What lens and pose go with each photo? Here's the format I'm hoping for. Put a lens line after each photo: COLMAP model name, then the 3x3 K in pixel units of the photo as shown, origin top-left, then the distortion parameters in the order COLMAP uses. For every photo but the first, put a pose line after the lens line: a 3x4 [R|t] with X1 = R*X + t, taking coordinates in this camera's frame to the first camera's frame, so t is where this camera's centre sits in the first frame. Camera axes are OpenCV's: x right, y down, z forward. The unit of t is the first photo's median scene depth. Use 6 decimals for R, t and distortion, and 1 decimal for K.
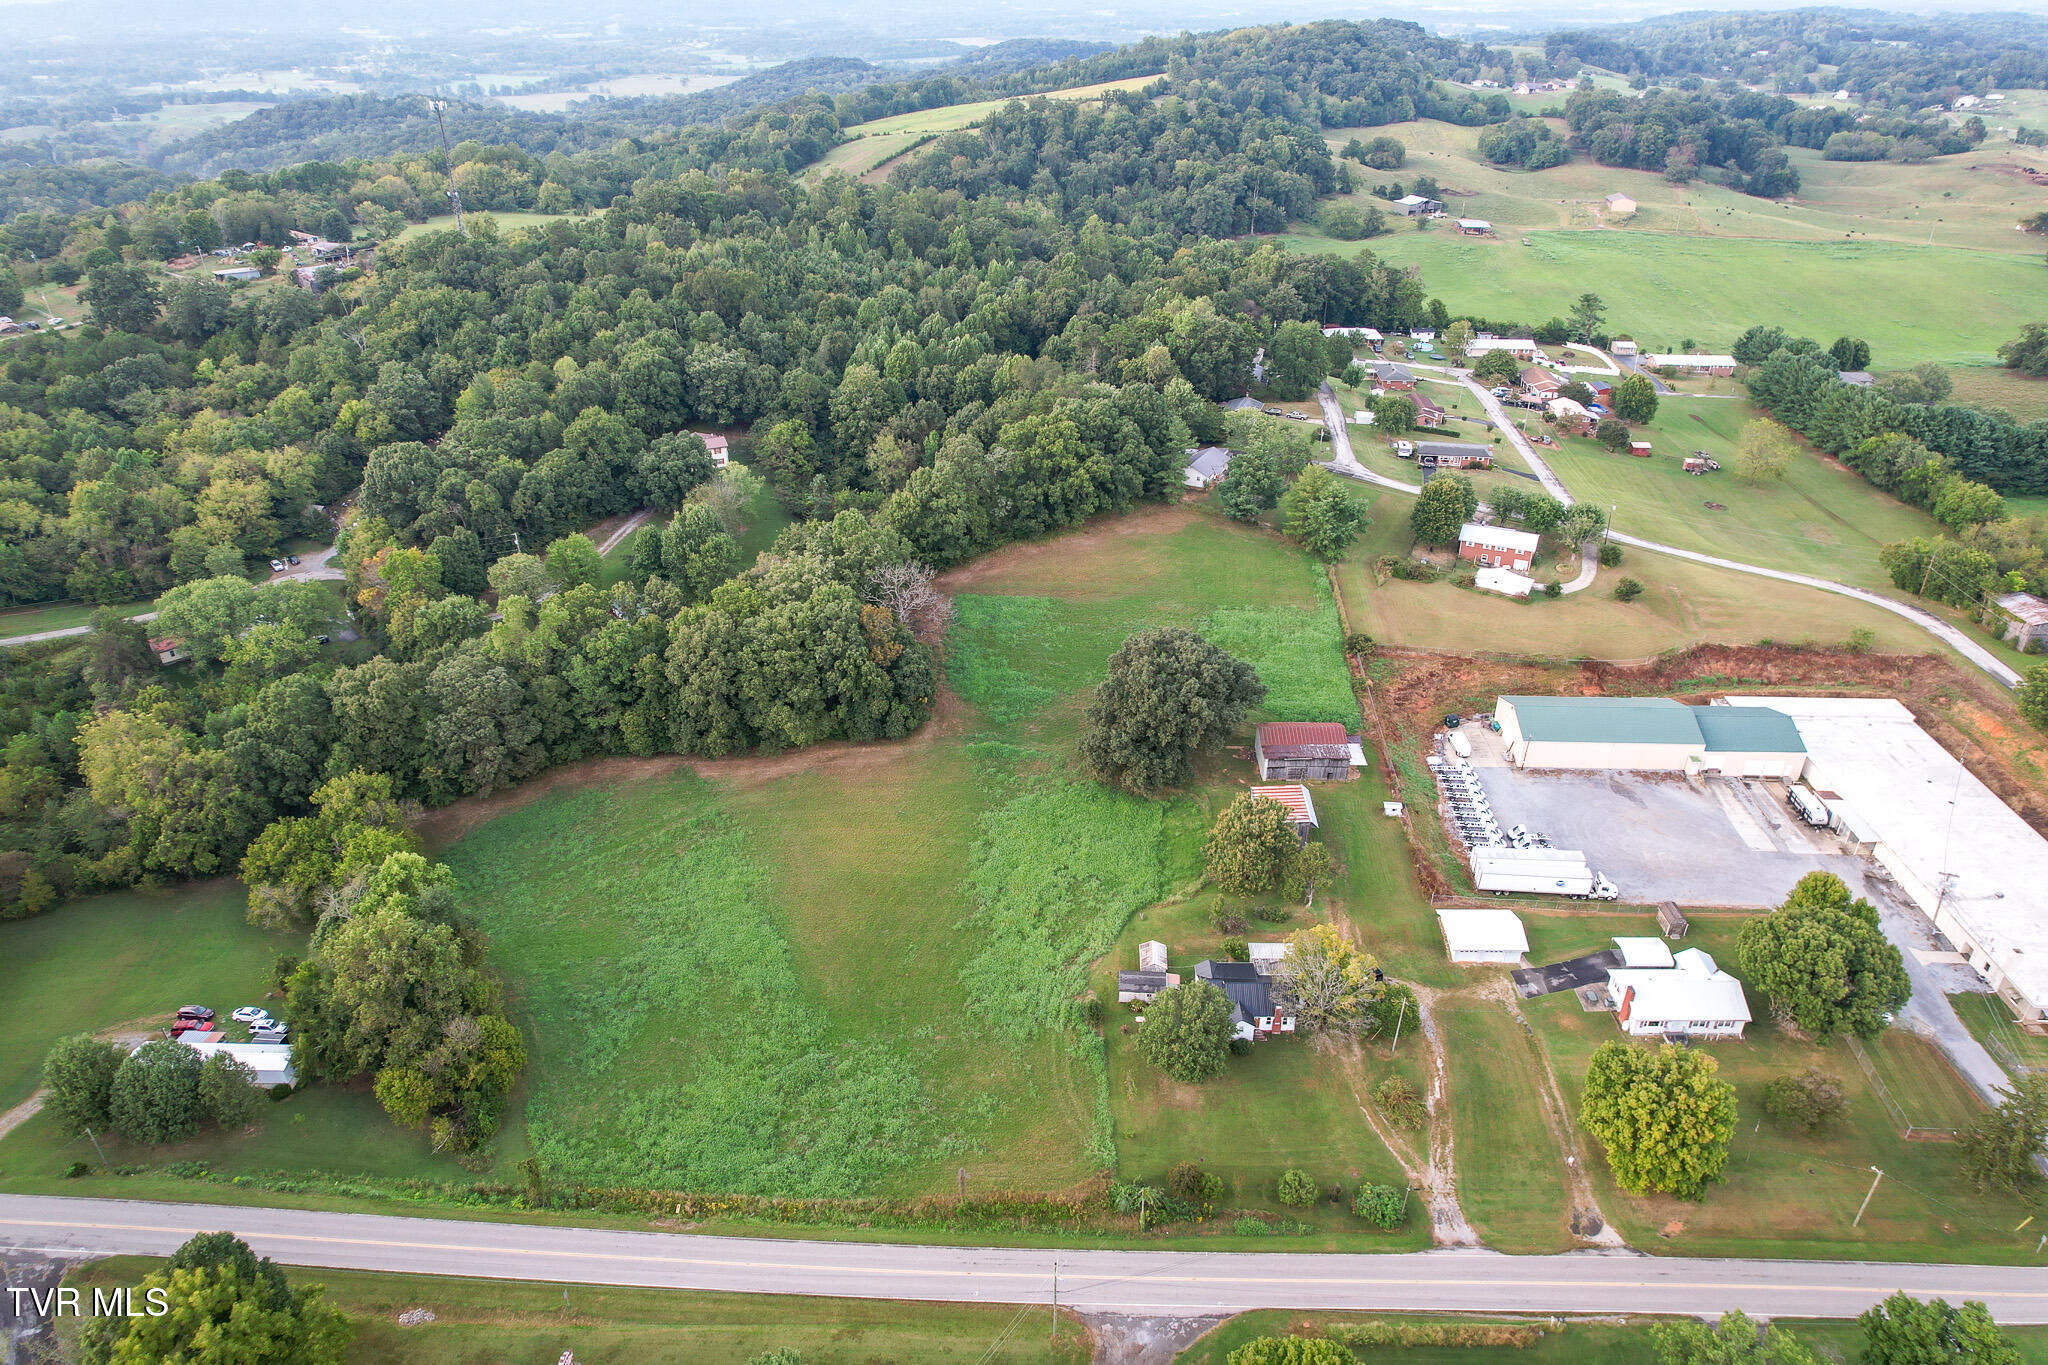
lens RADIAL K [[1309.7, 0, 1024.0], [0, 1309.7, 682.5], [0, 0, 1]] dist [-0.087188, 0.079147]
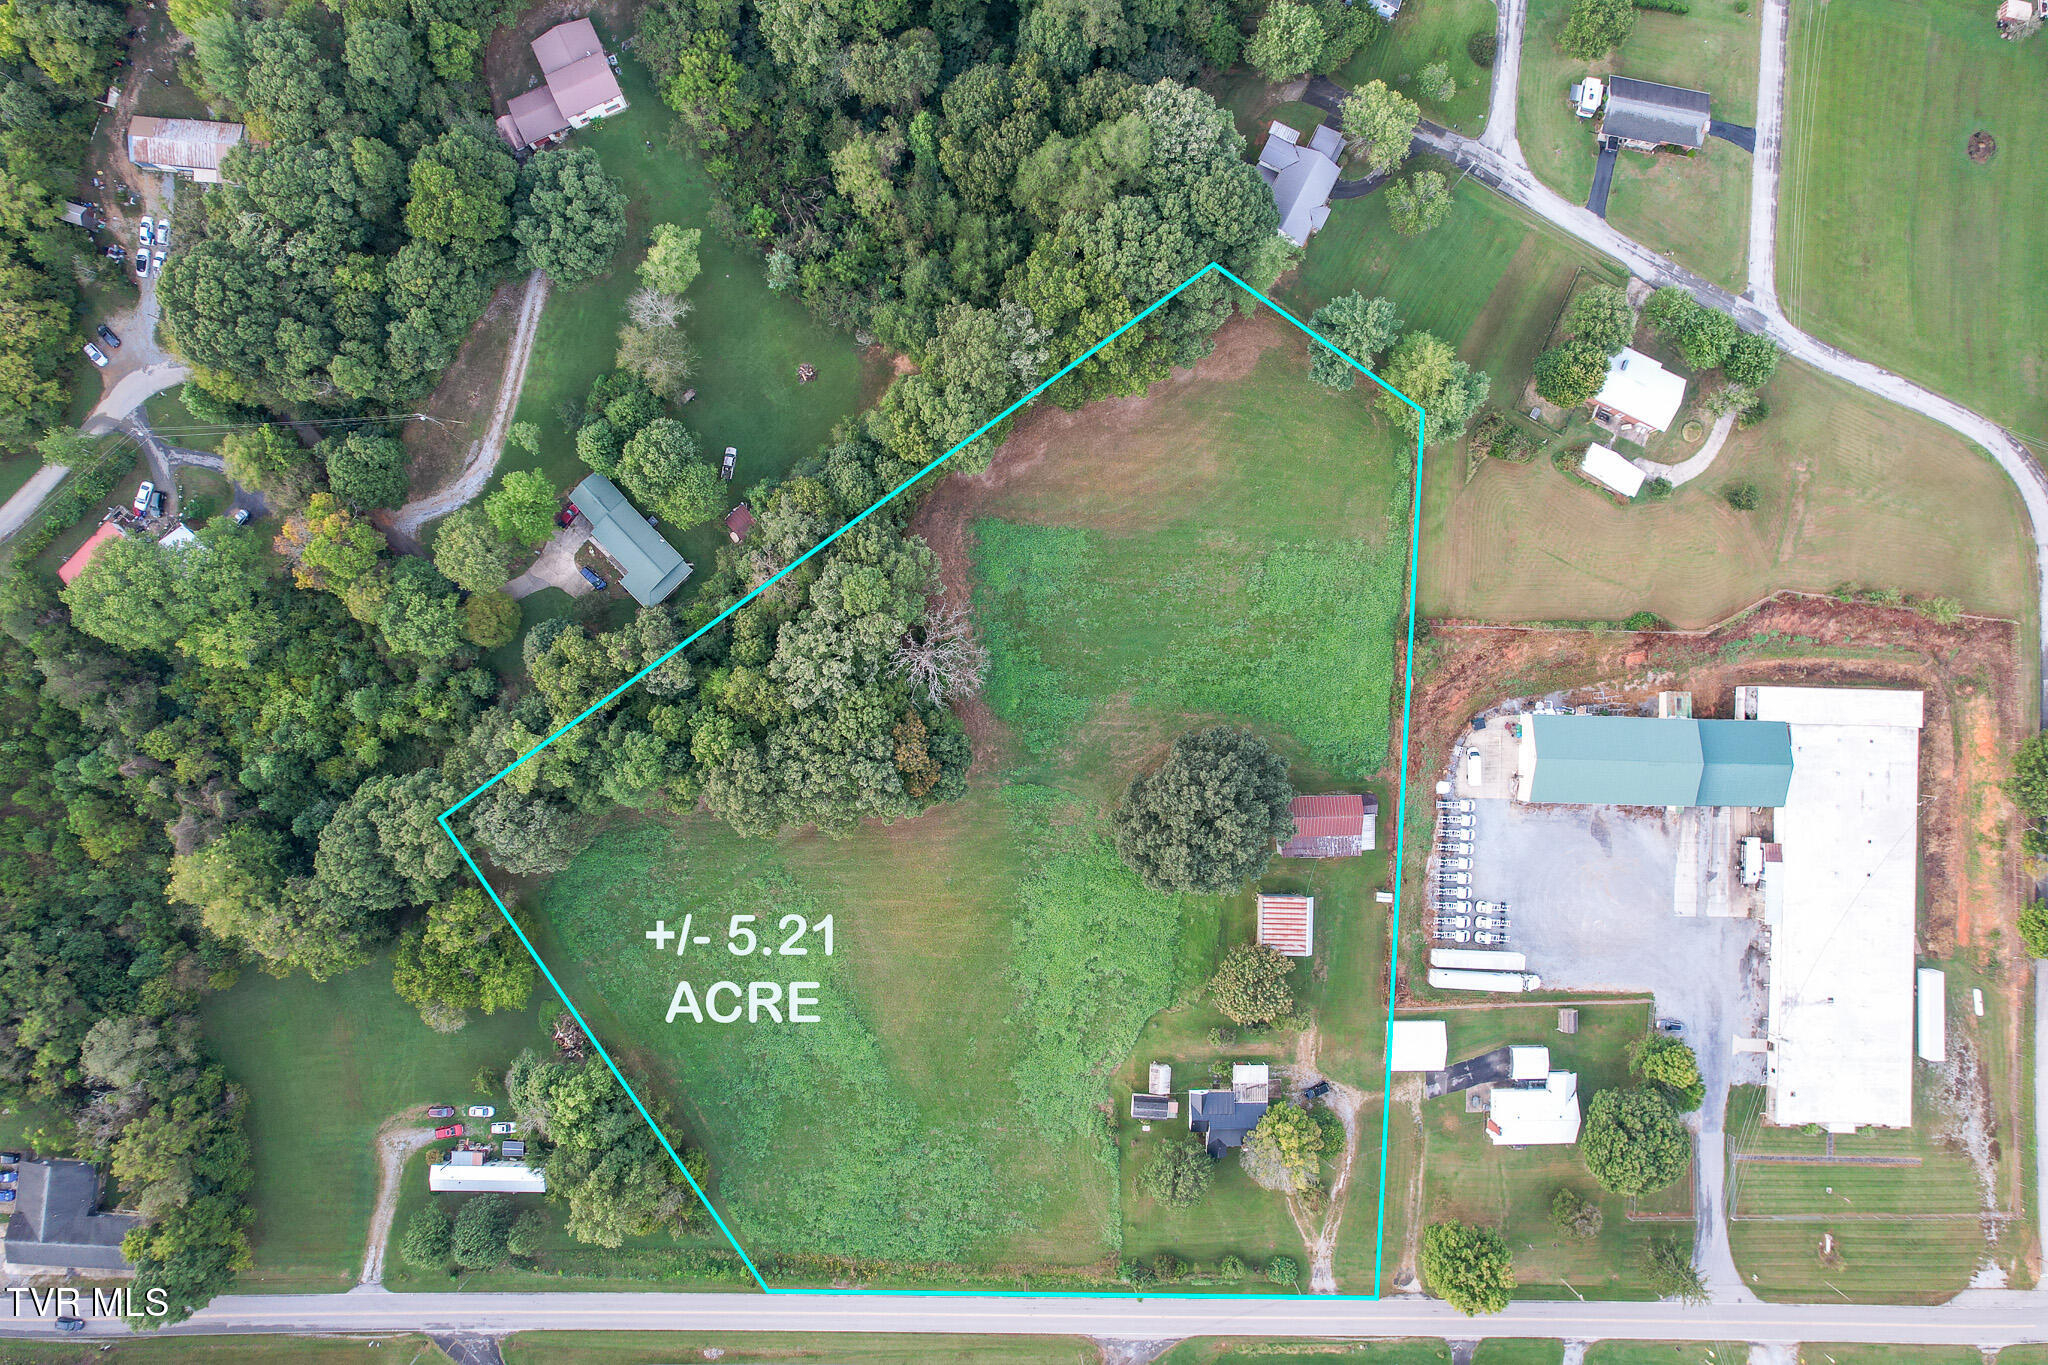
lens RADIAL K [[1309.7, 0, 1024.0], [0, 1309.7, 682.5], [0, 0, 1]] dist [-0.087188, 0.079147]
pose [[0.999420, -0.014653, 0.030751, -0.059719], [-0.019537, 0.492911, 0.869861, -0.926400], [-0.027904, -0.869956, 0.492338, 0.580559]]
